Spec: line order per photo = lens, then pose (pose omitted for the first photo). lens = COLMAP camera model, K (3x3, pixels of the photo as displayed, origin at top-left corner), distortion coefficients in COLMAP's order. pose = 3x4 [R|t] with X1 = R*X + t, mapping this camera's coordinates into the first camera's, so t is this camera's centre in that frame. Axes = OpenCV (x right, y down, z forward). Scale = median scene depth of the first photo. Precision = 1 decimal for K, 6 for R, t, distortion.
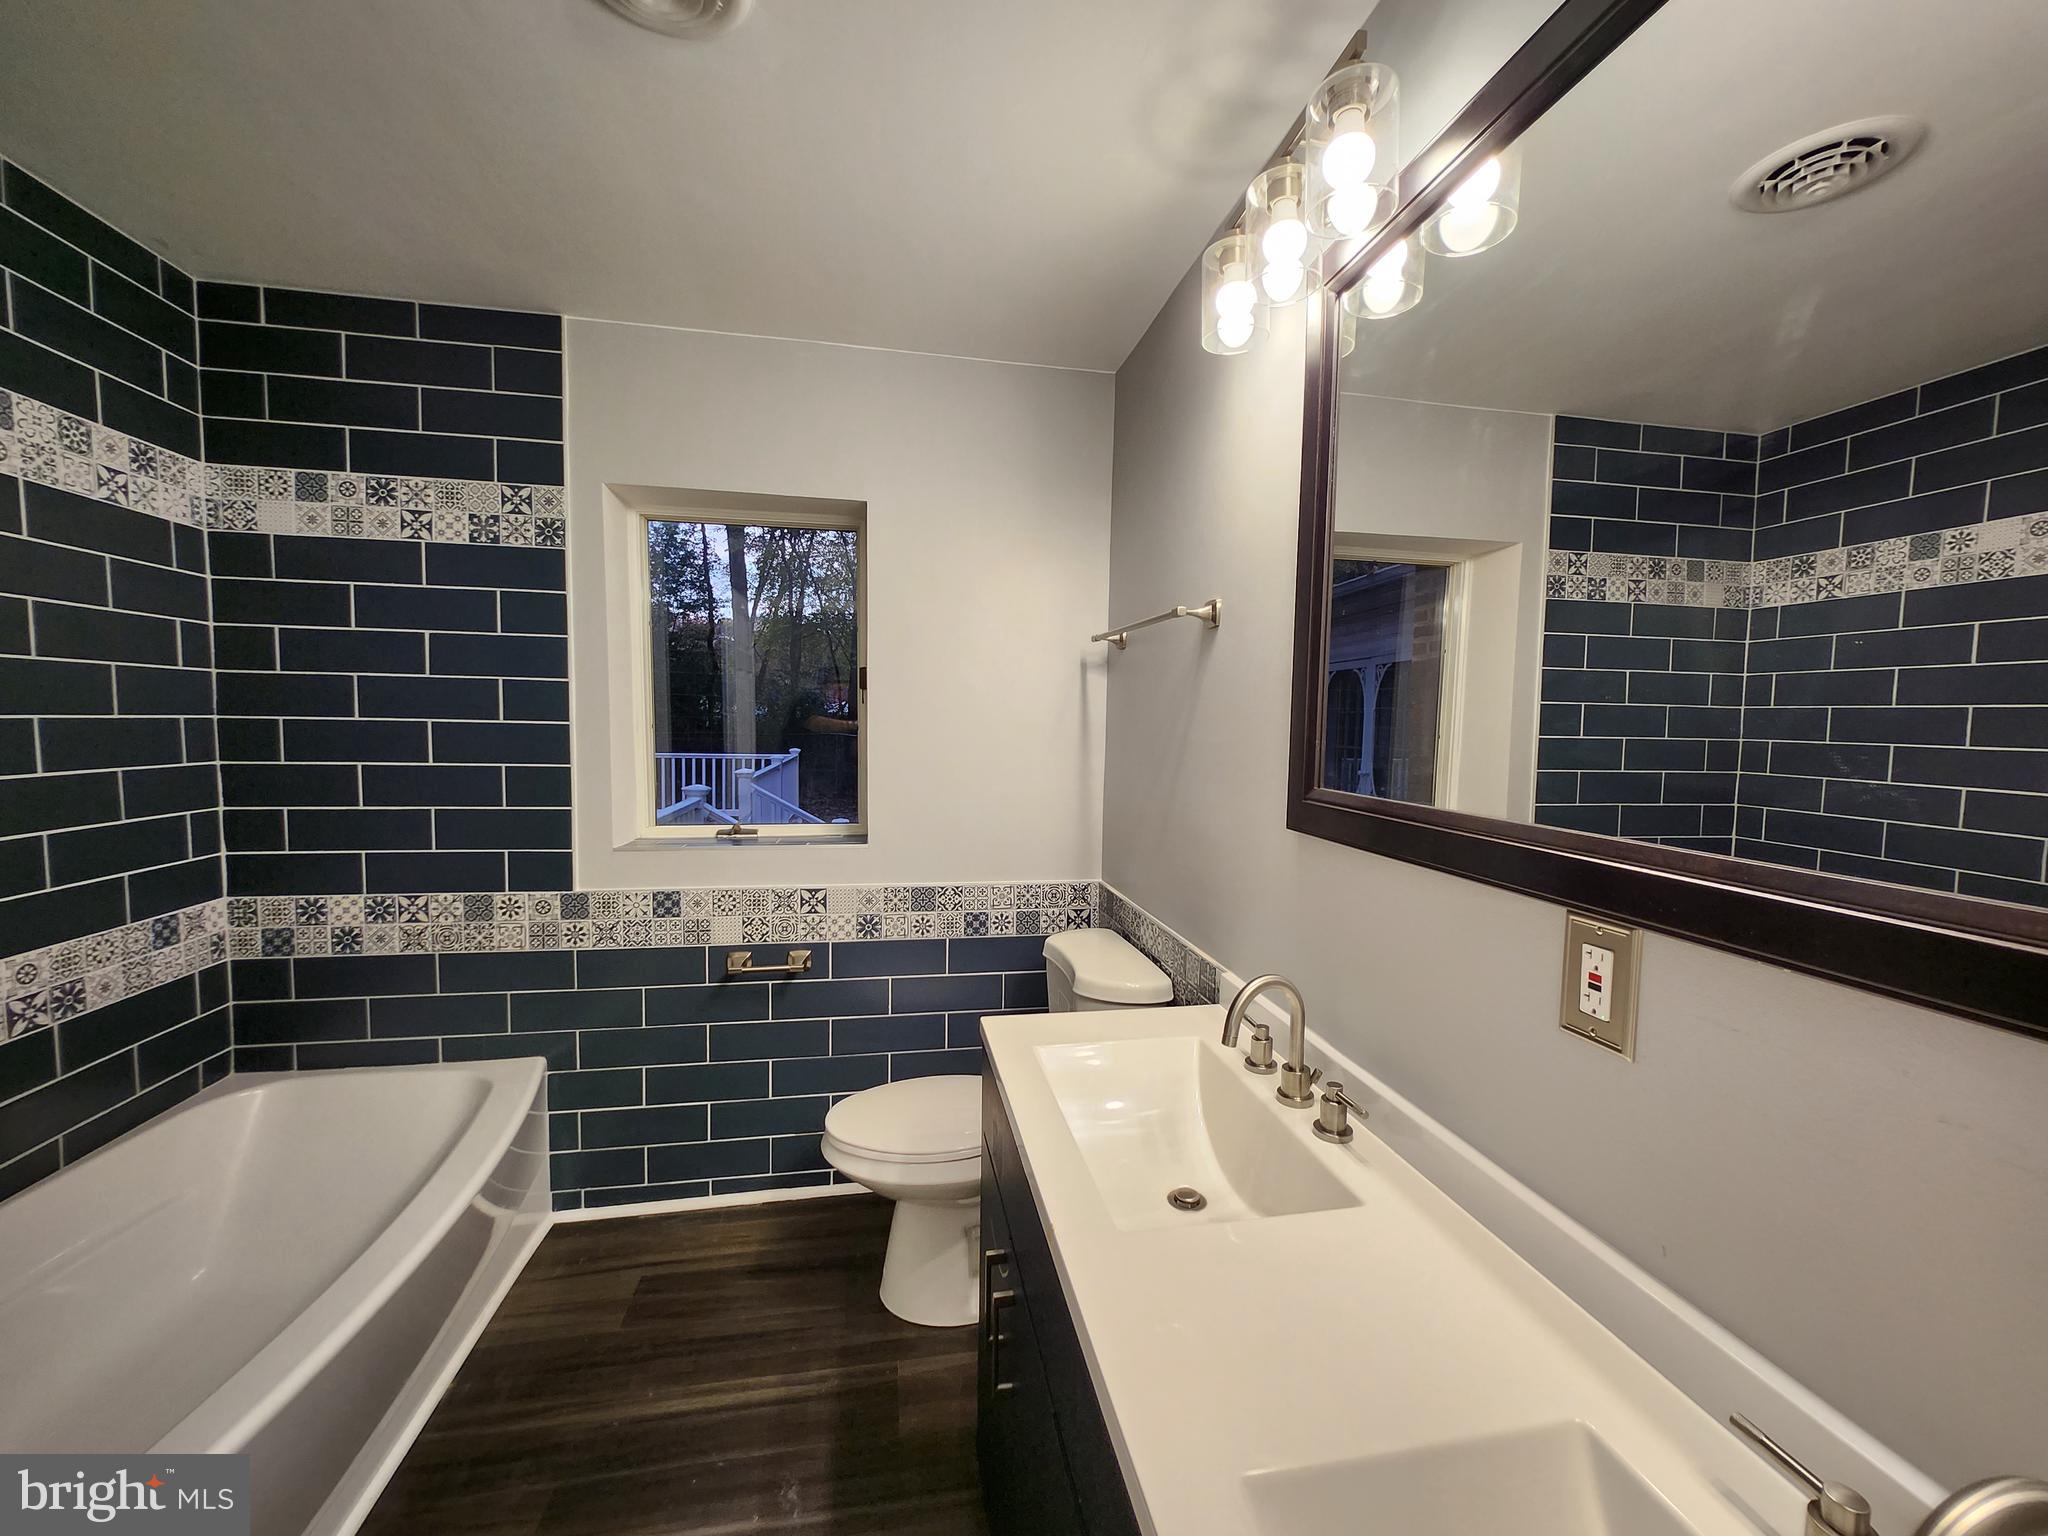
lens RADIAL K [[811.1, 0, 1019.8], [0, 811.1, 771.0], [0, 0, 1]] dist [0.001606, -0.001465]
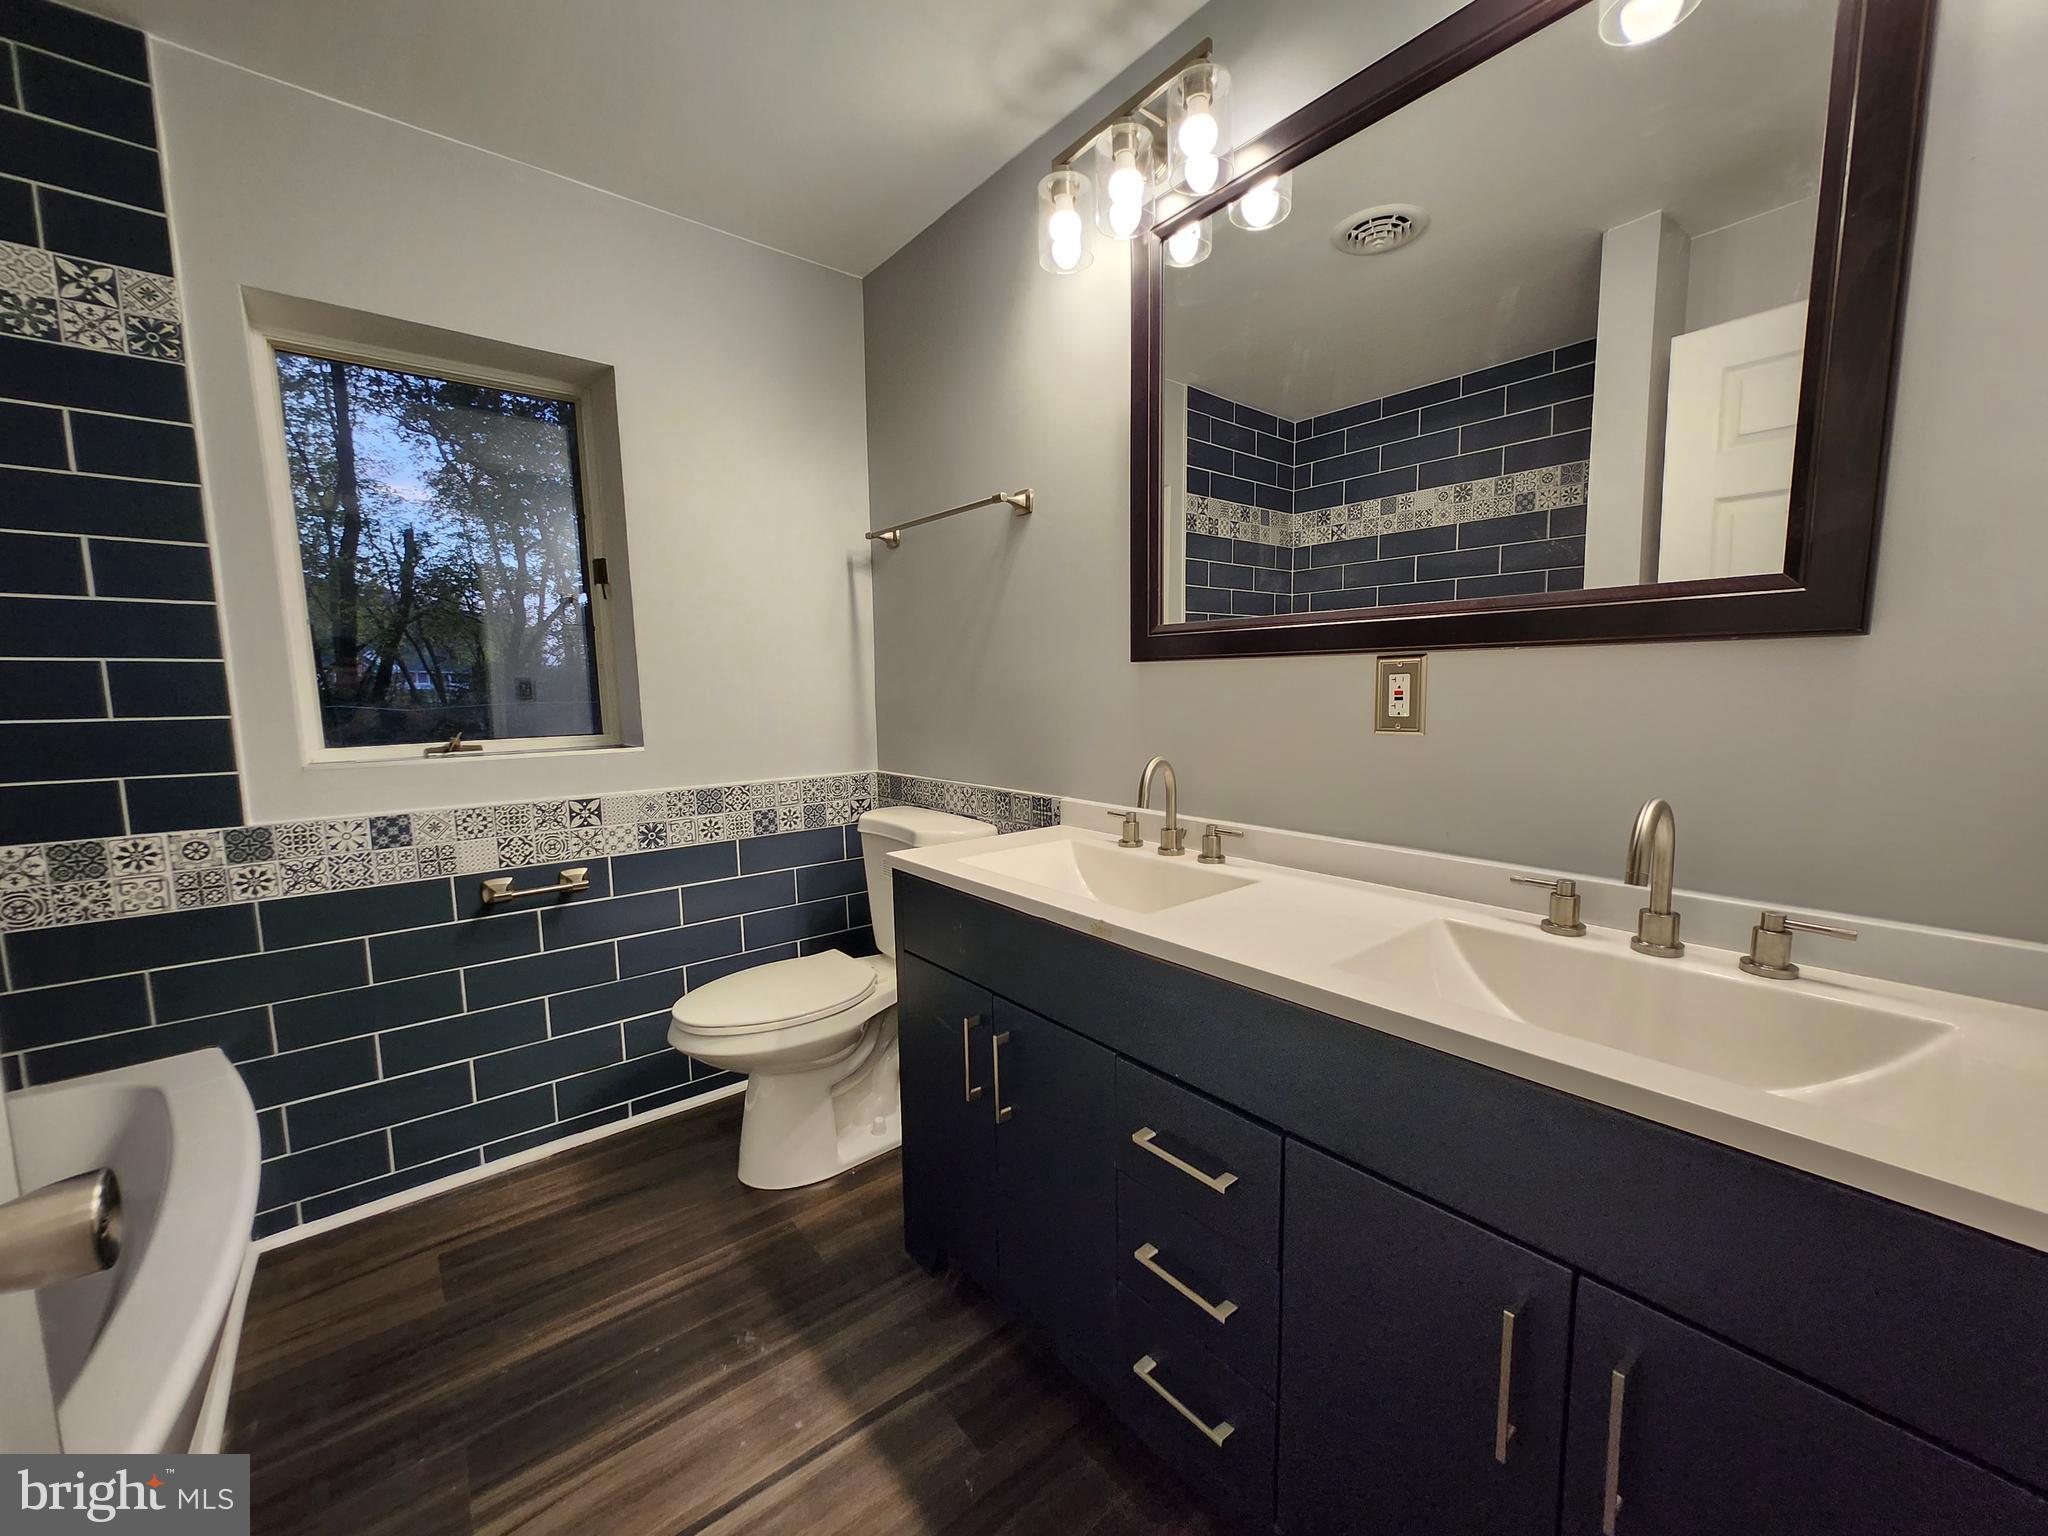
lens RADIAL K [[811.1, 0, 1027.7], [0, 811.1, 773.8], [0, 0, 1]] dist [0.001606, -0.001465]
pose [[0.870879, -0.081827, 0.484639, -0.277528], [0.060873, 0.996409, 0.058847, 0.100474], [-0.487714, -0.021747, 0.872733, -0.027965]]
